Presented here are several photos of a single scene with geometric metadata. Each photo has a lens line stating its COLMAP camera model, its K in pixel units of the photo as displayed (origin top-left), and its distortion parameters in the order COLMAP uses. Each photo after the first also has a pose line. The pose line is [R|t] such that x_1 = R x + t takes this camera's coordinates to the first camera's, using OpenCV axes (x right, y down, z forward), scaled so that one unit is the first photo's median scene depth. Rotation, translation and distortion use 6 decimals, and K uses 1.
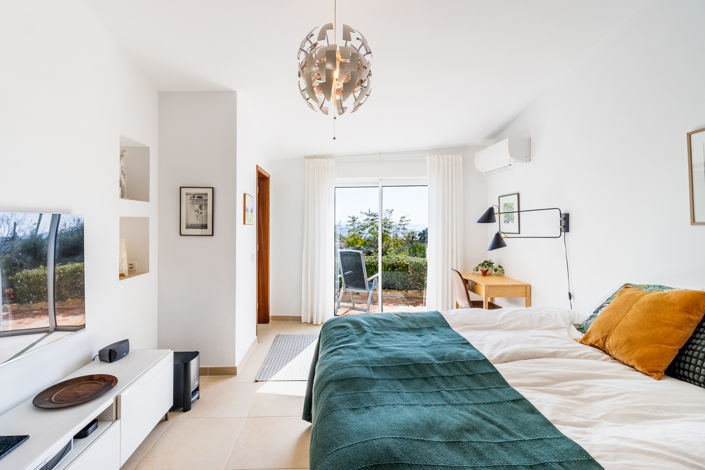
lens RADIAL K [[327.4, 0, 340.5], [0, 327.4, 220.4], [0, 0, 1]] dist [-0.004837, 0.000470]
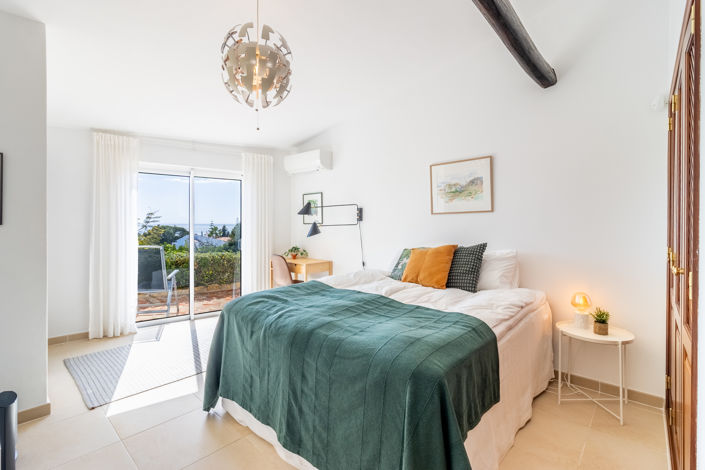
lens RADIAL K [[327.4, 0, 347.7], [0, 327.4, 224.7], [0, 0, 1]] dist [-0.004837, 0.000470]
pose [[0.699482, -0.004057, 0.714639, -0.335595], [-0.006814, 0.999901, 0.012347, 0.029687], [-0.714618, -0.013506, 0.699384, 0.014489]]
